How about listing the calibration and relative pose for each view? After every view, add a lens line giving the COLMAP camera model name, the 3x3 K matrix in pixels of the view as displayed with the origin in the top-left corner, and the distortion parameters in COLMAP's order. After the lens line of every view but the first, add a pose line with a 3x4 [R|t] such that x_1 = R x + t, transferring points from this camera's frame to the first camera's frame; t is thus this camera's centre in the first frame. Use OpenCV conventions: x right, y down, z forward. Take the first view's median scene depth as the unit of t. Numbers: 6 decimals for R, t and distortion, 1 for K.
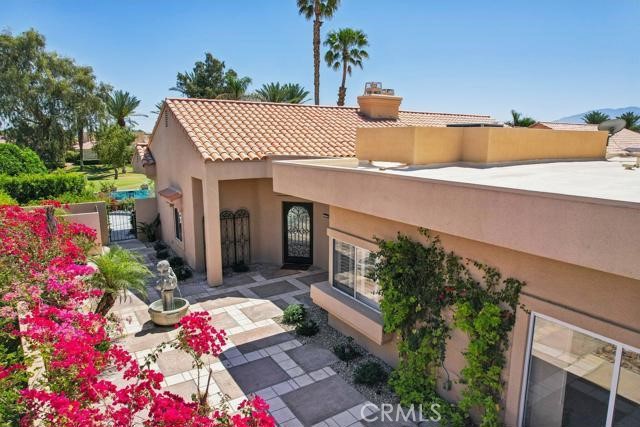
lens RADIAL K [[406.1, 0, 320.0], [0, 406.1, 213.5], [0, 0, 1]] dist [-0.038839, 0.001800]
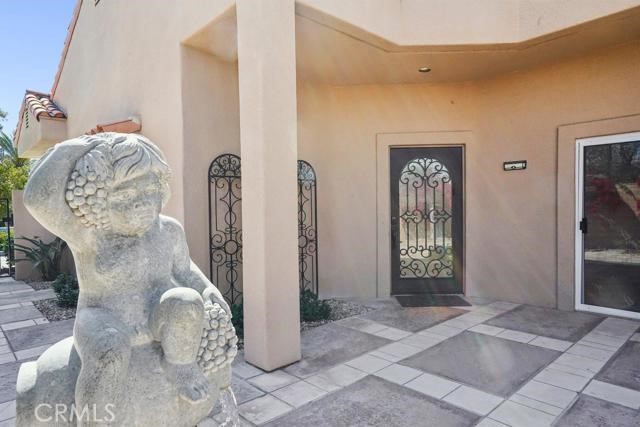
lens RADIAL K [[405.2, 0, 321.7], [0, 405.2, 215.7], [0, 0, 1]] dist [0.004726, 0.001881]
pose [[0.983944, -0.026115, 0.176559, -0.240575], [0.053706, 0.986711, -0.153353, 0.104034], [-0.170208, 0.160373, 0.972270, 0.607961]]
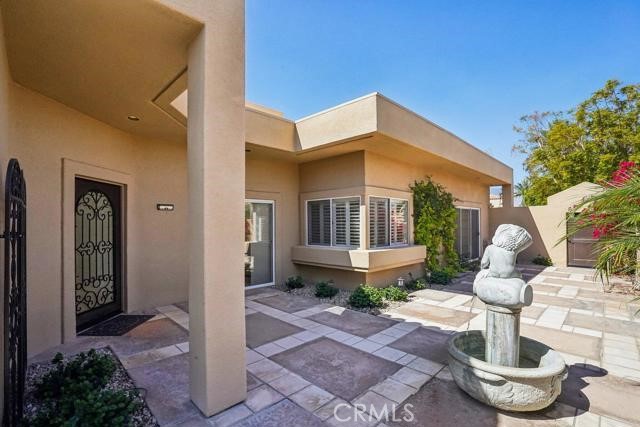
lens RADIAL K [[298.5, 0, 320.9], [0, 298.5, 219.1], [0, 0, 1]] dist [-0.057692, 0.016196]
pose [[-0.212849, 0.011326, 0.977020, -0.422214], [0.179771, 0.983316, 0.027765, 0.048663], [-0.960405, 0.181550, -0.211333, 0.834529]]
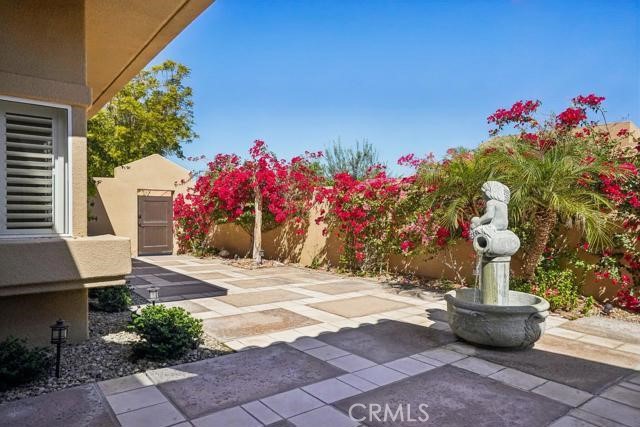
lens RADIAL K [[420.6, 0, 320.0], [0, 420.6, 213.5], [0, 0, 1]] dist [-0.004417, -0.000852]
pose [[-0.996794, -0.010785, -0.079286, -0.117199], [-0.024927, 0.983420, 0.179619, 0.051365], [0.076034, 0.181019, -0.980536, 0.961961]]
